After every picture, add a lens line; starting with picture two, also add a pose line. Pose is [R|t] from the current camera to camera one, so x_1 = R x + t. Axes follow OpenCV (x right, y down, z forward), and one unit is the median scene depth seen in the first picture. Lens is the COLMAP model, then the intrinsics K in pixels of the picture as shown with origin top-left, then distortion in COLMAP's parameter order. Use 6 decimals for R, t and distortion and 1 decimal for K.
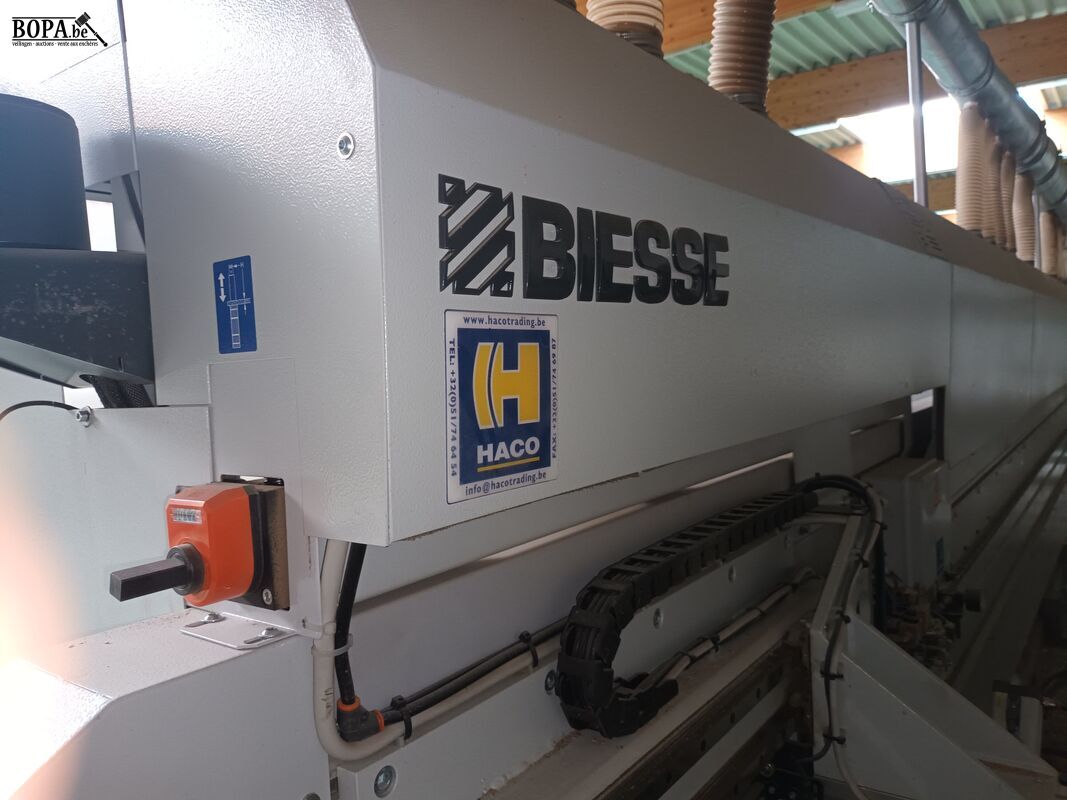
lens RADIAL K [[837.0, 0, 533.5], [0, 837.0, 400.0], [0, 0, 1]] dist [-0.010335, -0.005990]
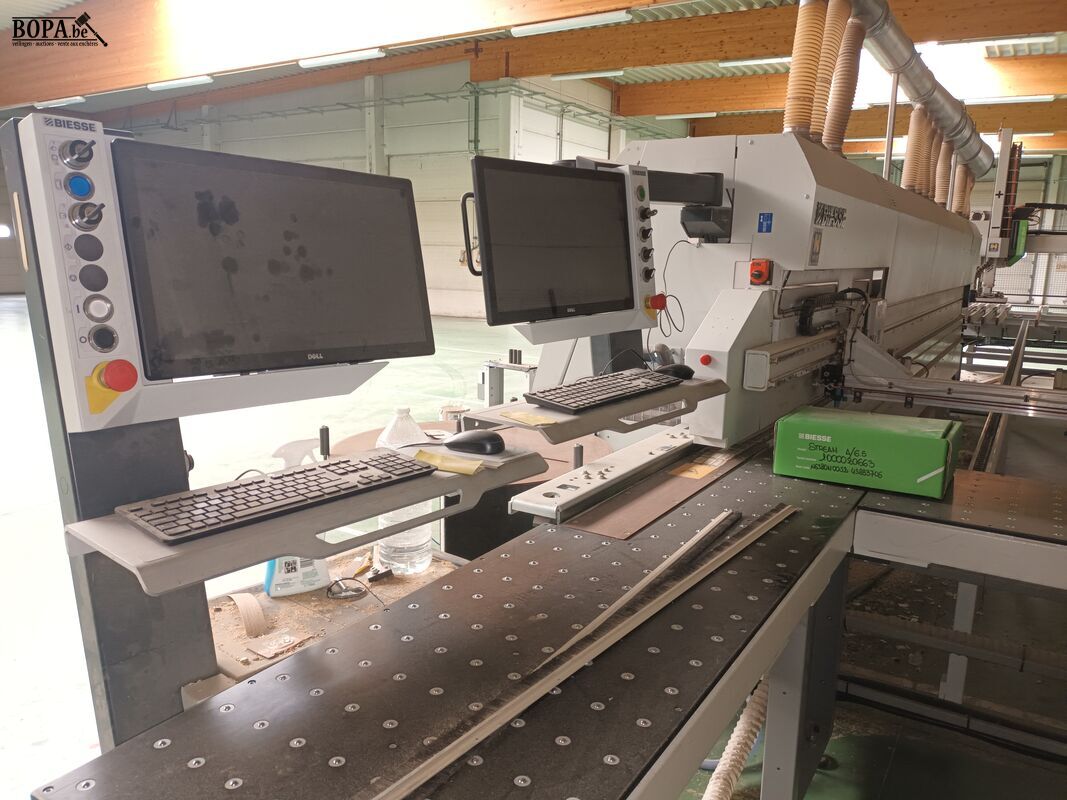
lens RADIAL K [[825.3, 0, 533.5], [0, 825.3, 400.0], [0, 0, 1]] dist [0.003645, -0.005998]
pose [[0.993110, 0.070676, 0.093479, -0.654400], [-0.082869, 0.987546, 0.133738, 0.118358], [-0.082862, -0.140563, 0.986598, -1.191906]]
